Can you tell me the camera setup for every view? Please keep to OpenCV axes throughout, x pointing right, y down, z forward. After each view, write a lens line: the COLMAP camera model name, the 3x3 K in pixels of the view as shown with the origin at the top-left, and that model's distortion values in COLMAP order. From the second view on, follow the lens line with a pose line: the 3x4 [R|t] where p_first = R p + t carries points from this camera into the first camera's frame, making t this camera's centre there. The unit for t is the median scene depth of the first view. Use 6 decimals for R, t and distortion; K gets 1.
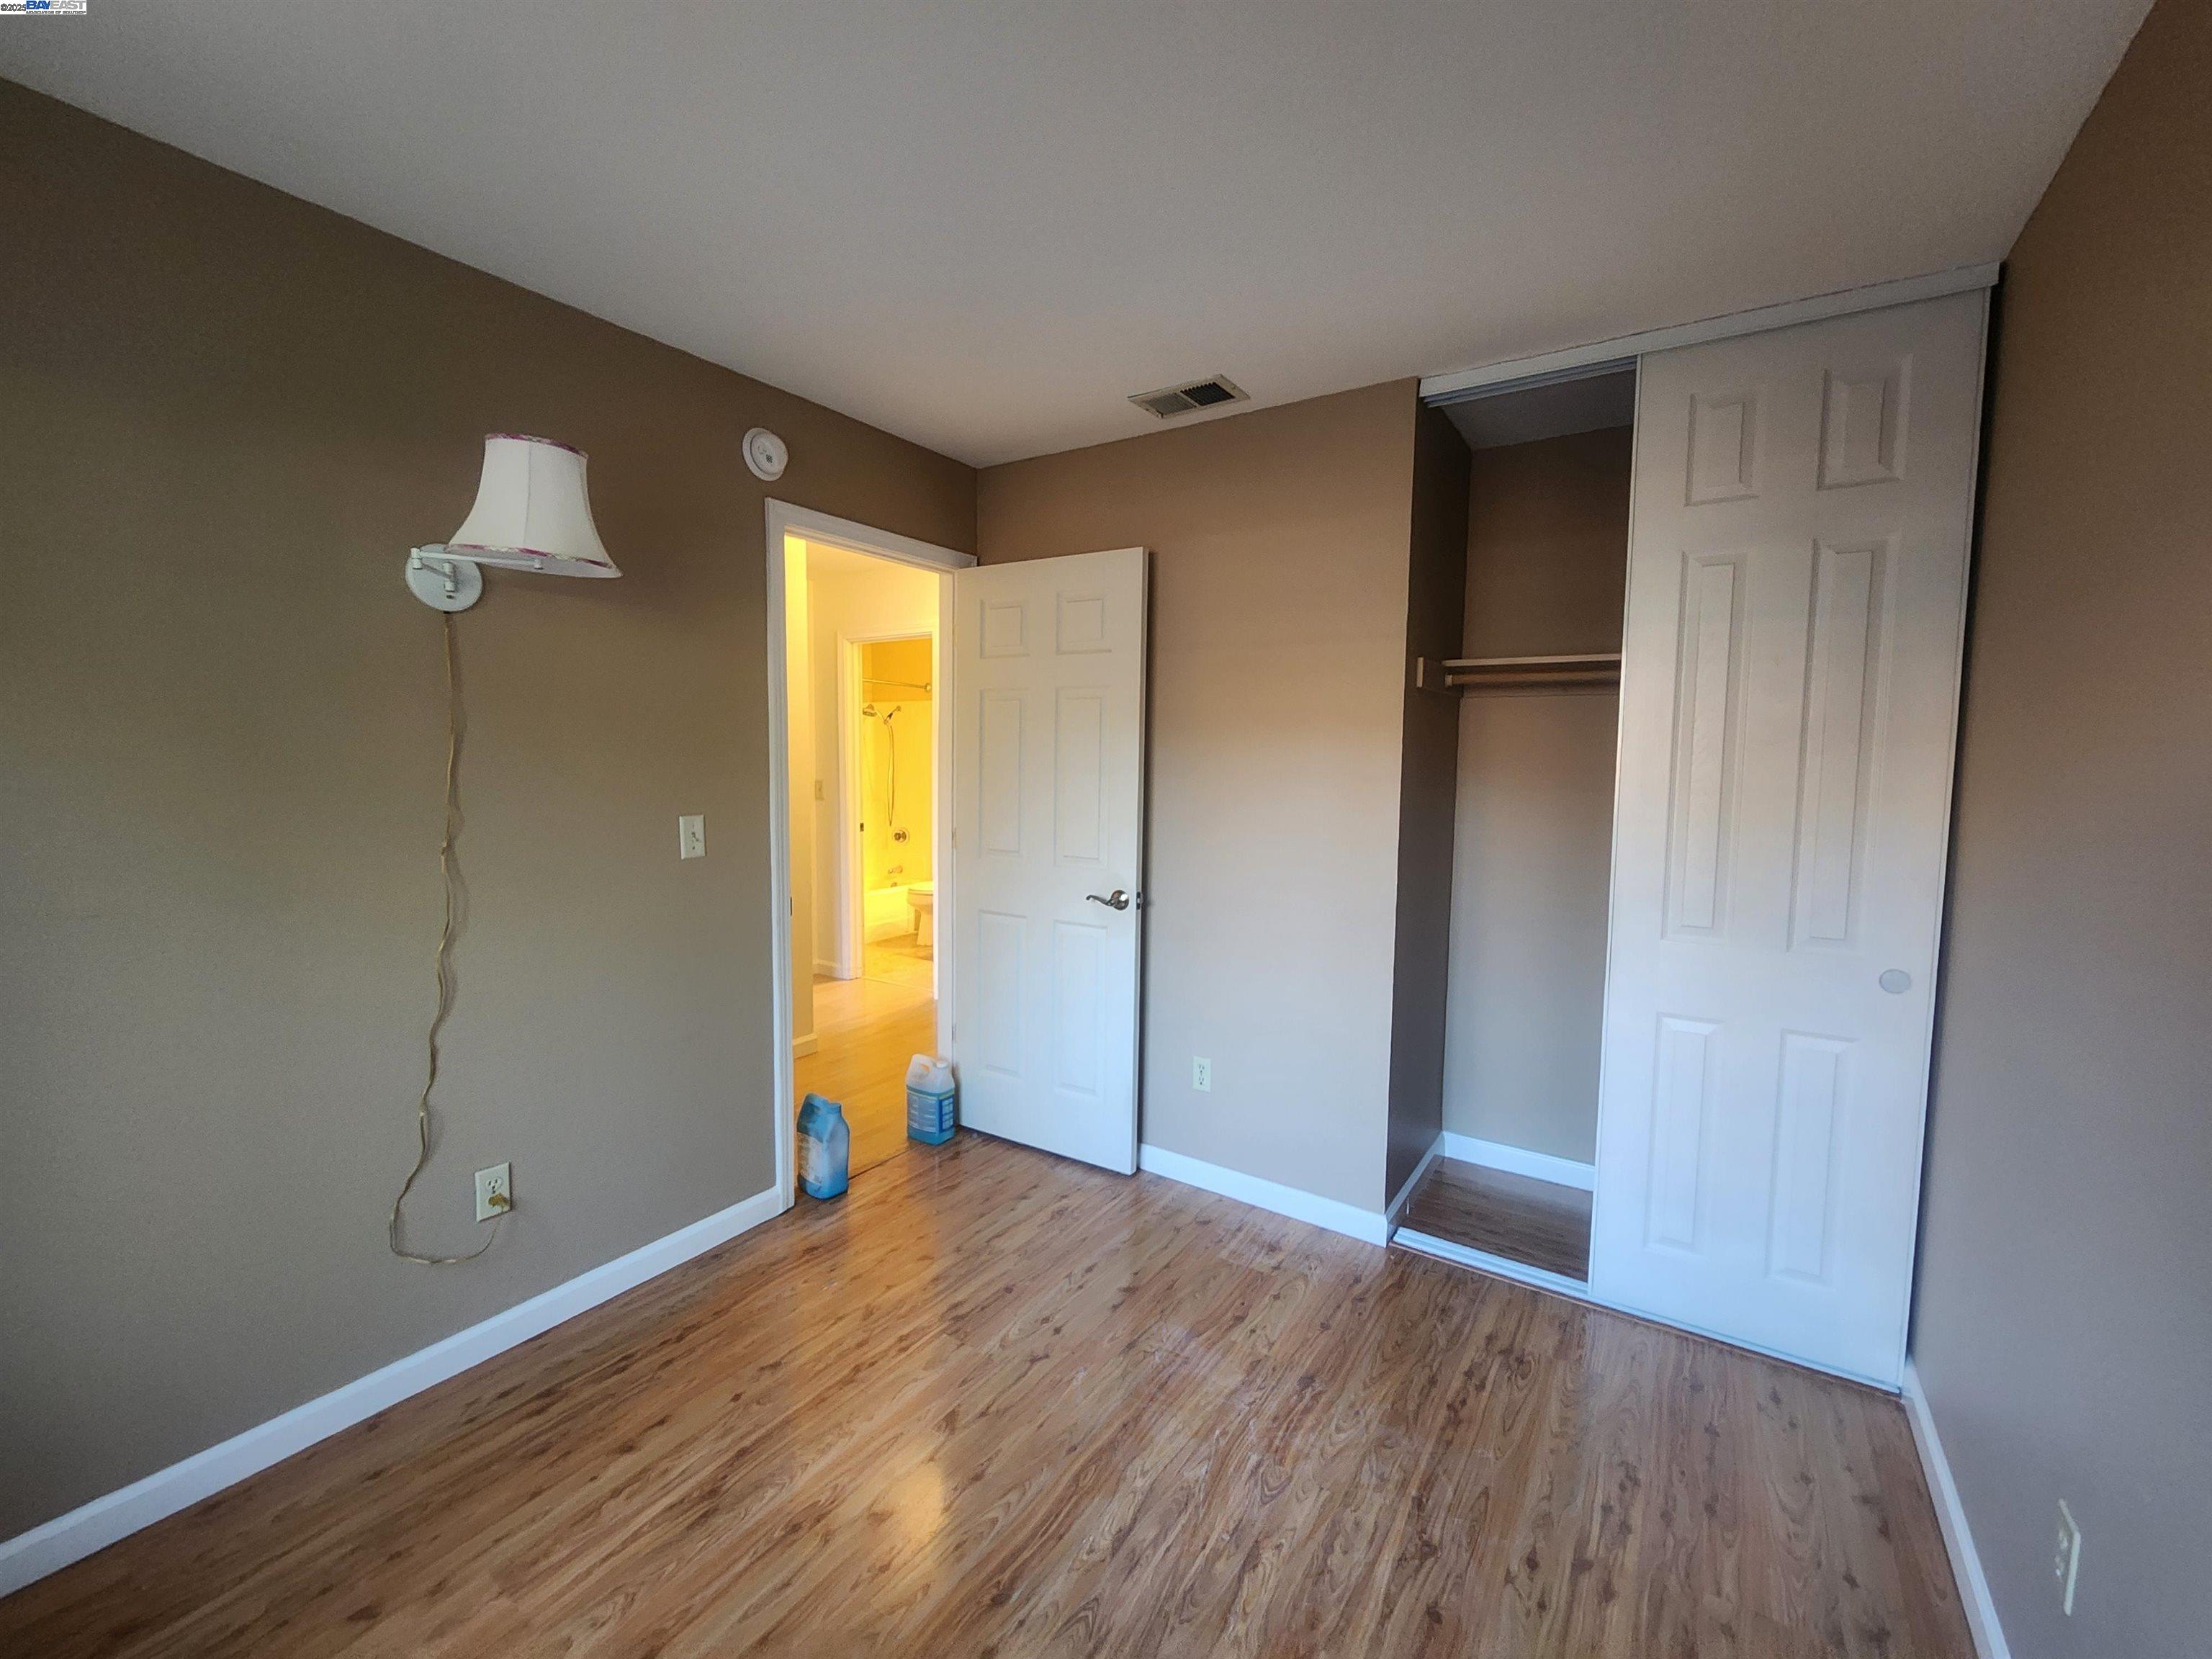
lens RADIAL K [[912.5, 0, 1087.9], [0, 912.5, 832.0], [0, 0, 1]] dist [-0.000292, -0.000108]
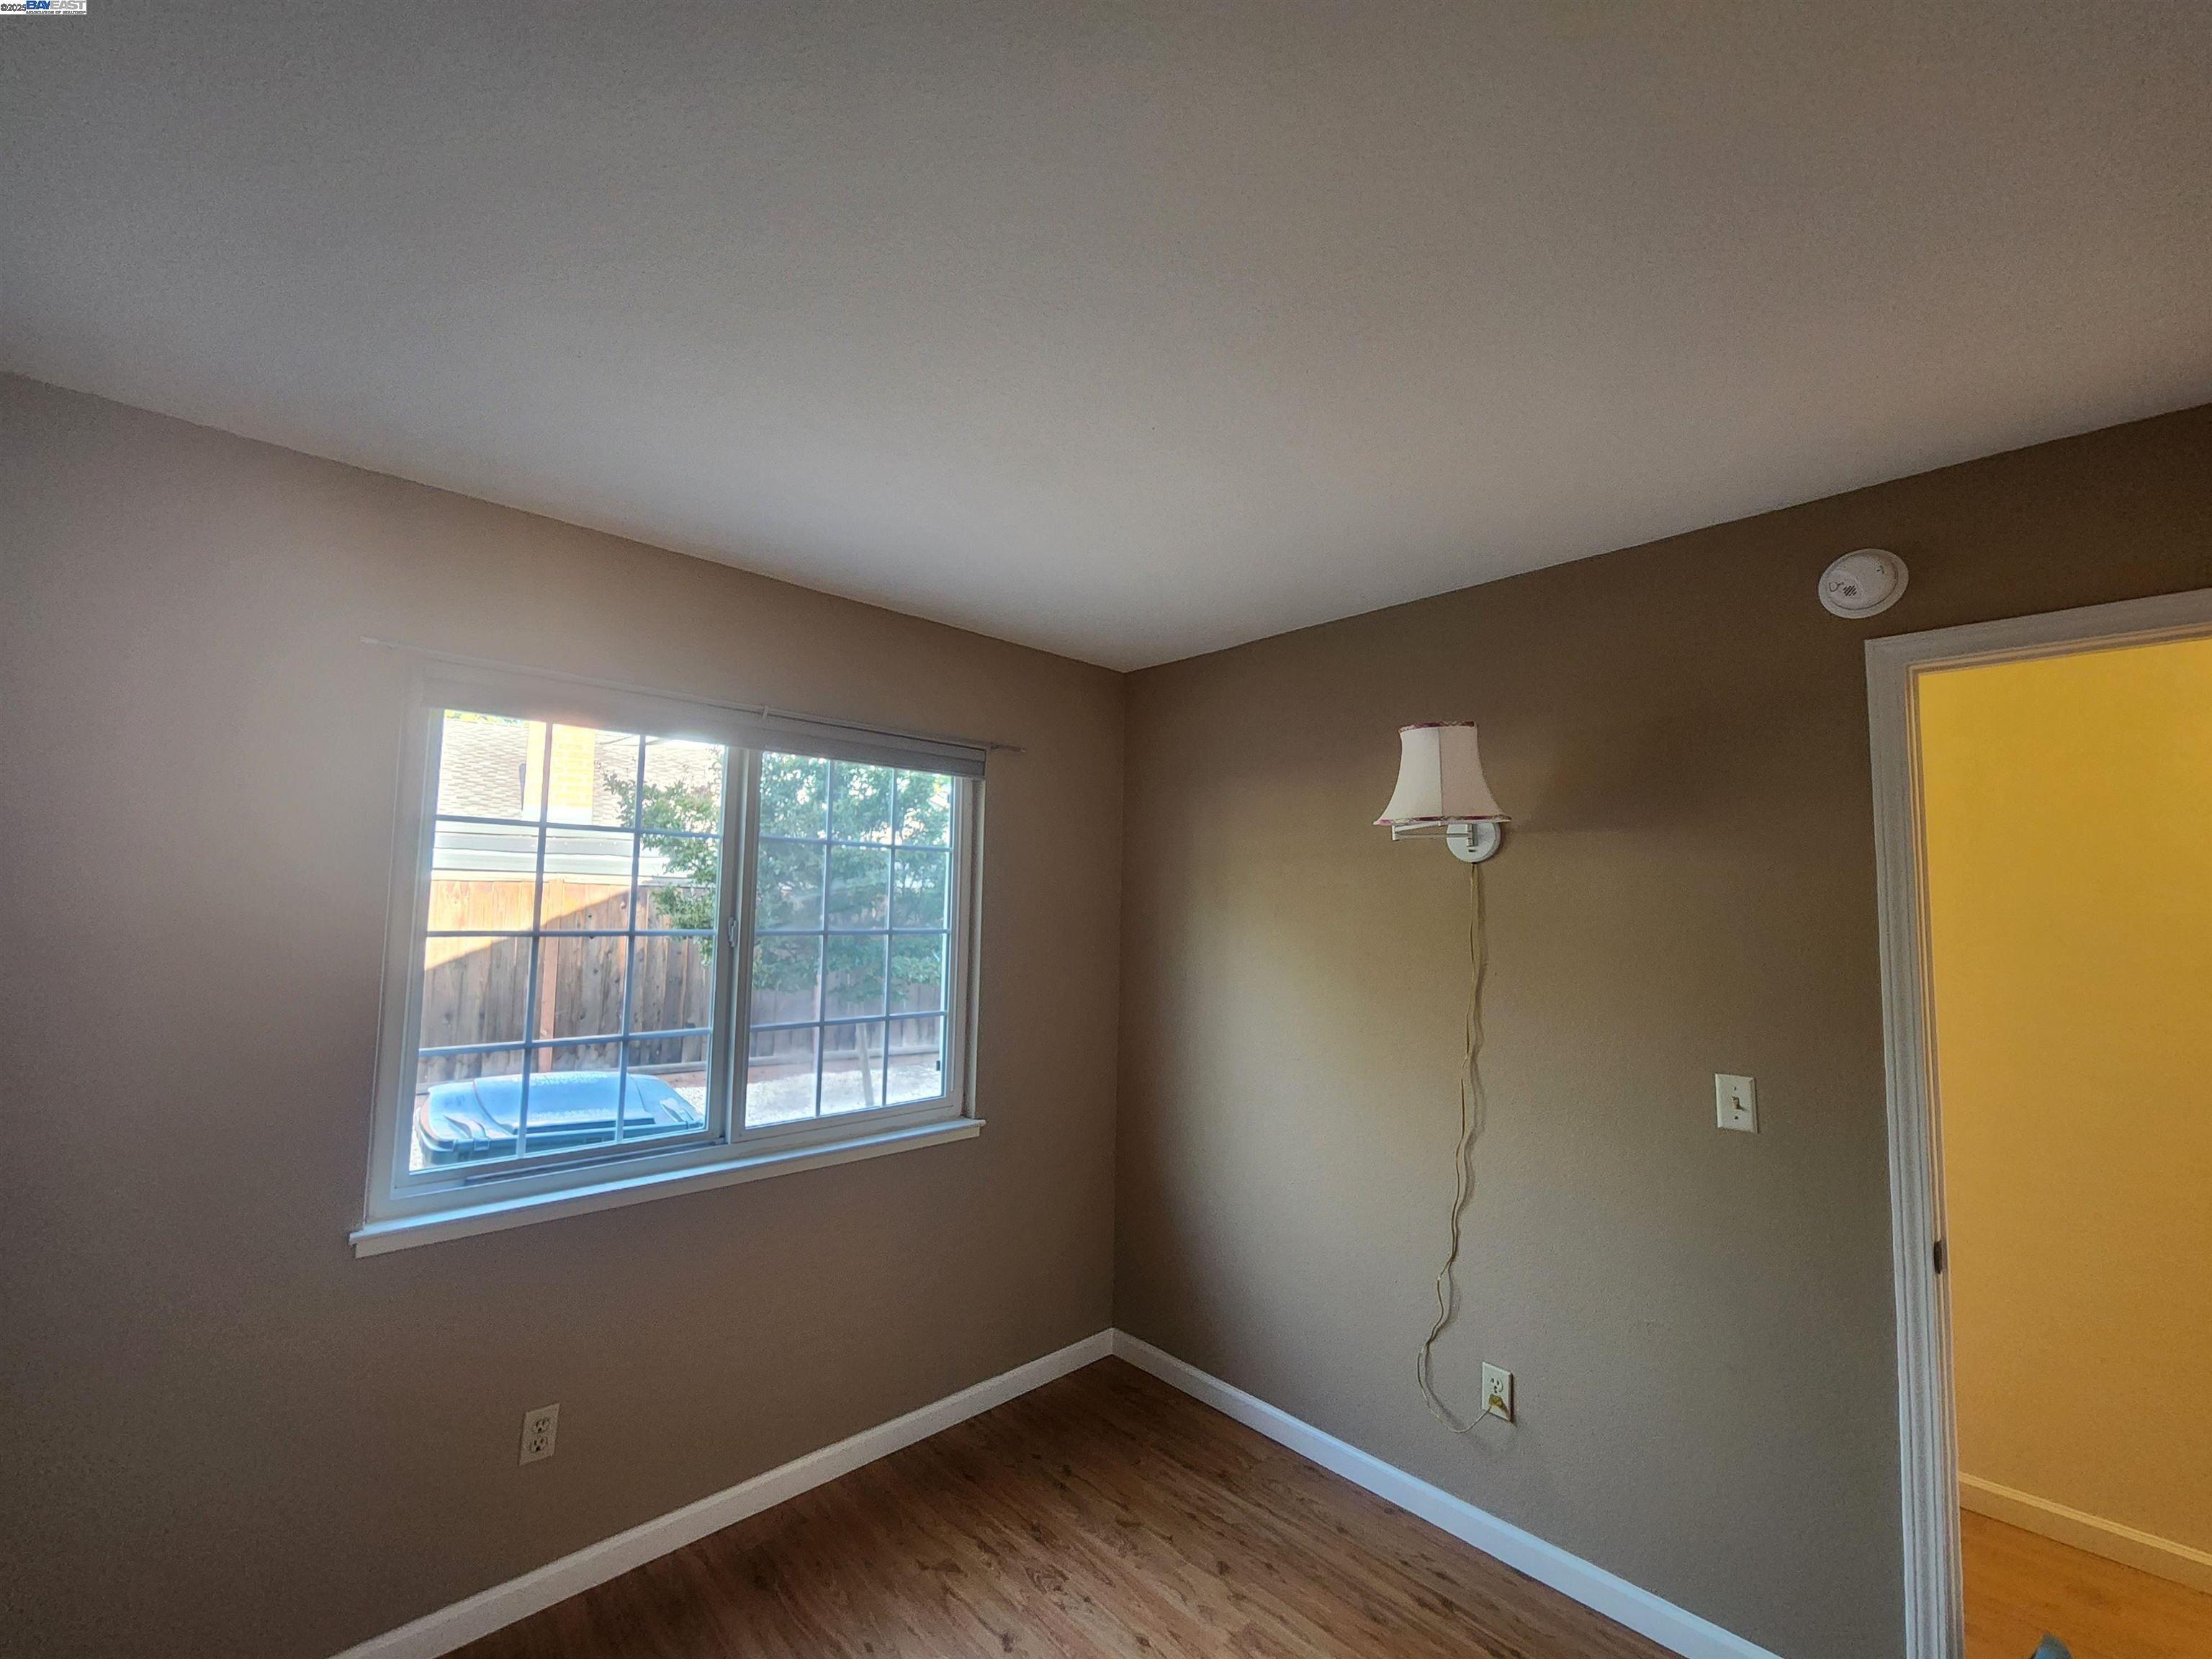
lens RADIAL K [[898.5, 0, 1103.7], [0, 898.5, 839.2], [0, 0, 1]] dist [0.001446, 0.000137]
pose [[-0.212574, -0.090764, -0.972920, 0.572025], [-0.105332, 0.992003, -0.069530, -0.136272], [0.971451, 0.087699, -0.220434, 0.779910]]
